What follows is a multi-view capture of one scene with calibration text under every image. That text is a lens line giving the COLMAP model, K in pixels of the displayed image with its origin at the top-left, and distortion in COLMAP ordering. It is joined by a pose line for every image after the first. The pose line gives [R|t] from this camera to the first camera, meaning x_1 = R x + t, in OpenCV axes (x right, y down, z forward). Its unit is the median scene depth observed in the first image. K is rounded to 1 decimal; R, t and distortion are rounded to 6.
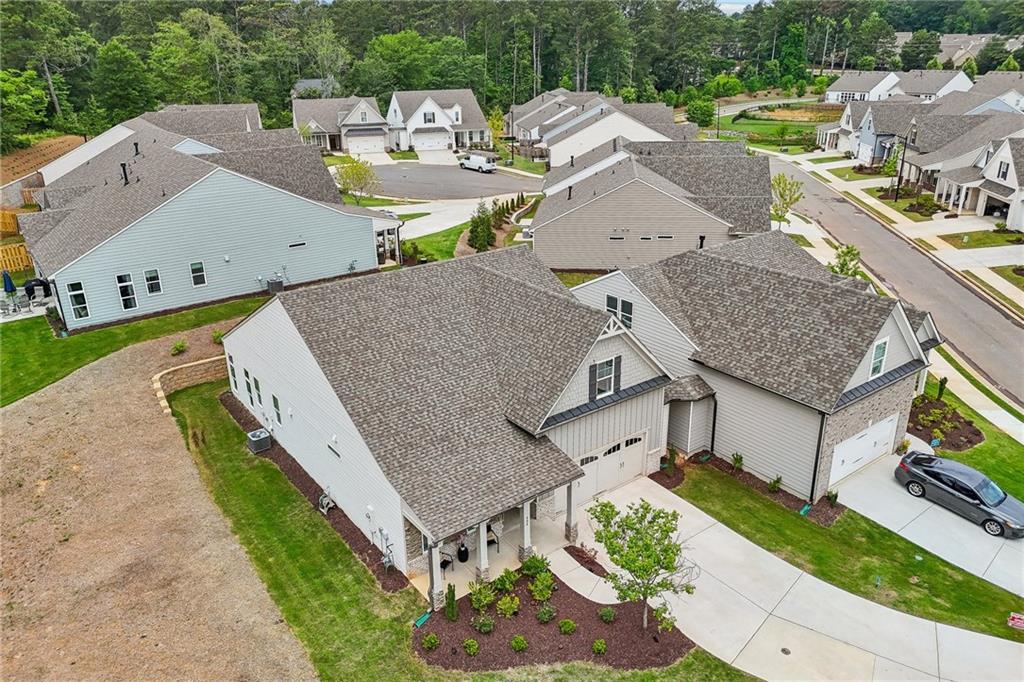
lens RADIAL K [[719.5, 0, 516.2], [0, 719.5, 338.6], [0, 0, 1]] dist [0.058147, -0.055557]
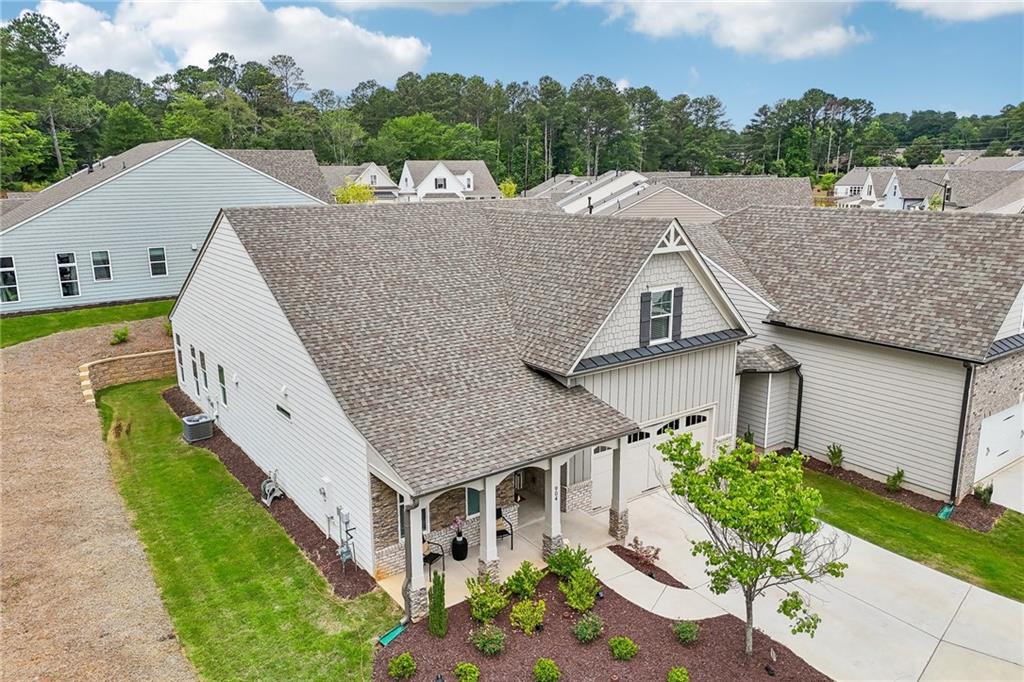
lens RADIAL K [[719.5, 0, 516.2], [0, 719.5, 338.6], [0, 0, 1]] dist [0.058147, -0.055557]
pose [[0.999869, 0.010333, -0.012444, -0.012660], [-0.011982, 0.989980, -0.140700, 0.170821], [0.010866, 0.140831, 0.989974, 0.264829]]
